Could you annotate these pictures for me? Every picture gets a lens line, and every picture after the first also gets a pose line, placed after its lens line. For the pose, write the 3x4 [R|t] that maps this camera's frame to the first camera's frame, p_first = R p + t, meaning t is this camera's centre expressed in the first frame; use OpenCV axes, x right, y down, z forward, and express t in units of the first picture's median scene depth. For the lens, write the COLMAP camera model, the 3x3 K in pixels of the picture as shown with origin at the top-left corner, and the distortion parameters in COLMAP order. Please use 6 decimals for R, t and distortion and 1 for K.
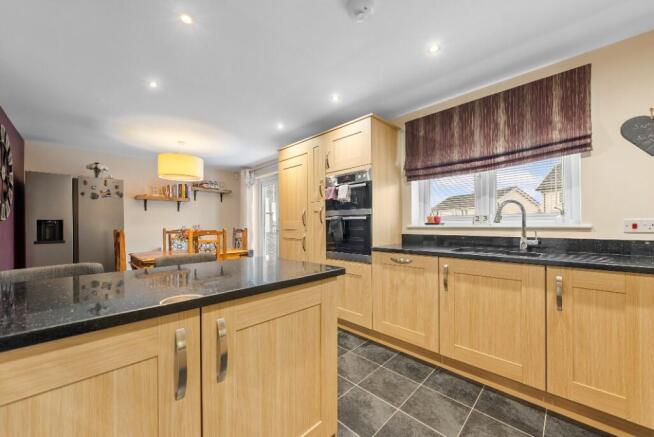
lens RADIAL K [[244.7, 0, 319.0], [0, 244.7, 223.9], [0, 0, 1]] dist [0.012732, -0.000265]
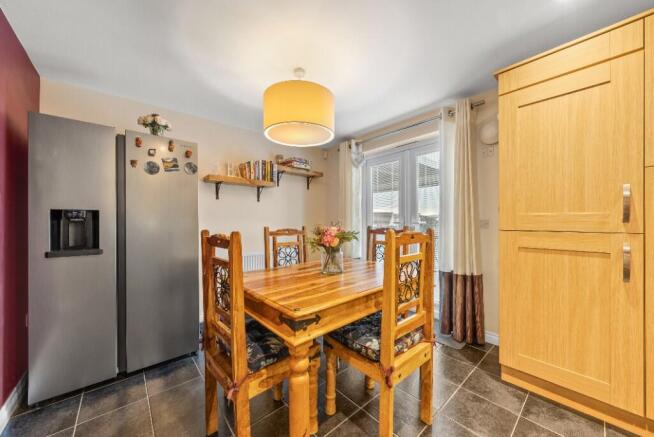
lens RADIAL K [[236.5, 0, 327.1], [0, 236.5, 219.9], [0, 0, 1]] dist [-0.001269, -0.000104]
pose [[0.998801, 0.001099, -0.048944, -0.461749], [-0.001317, 0.999989, -0.004422, 0.005201], [0.048939, 0.004481, 0.998792, 0.460548]]
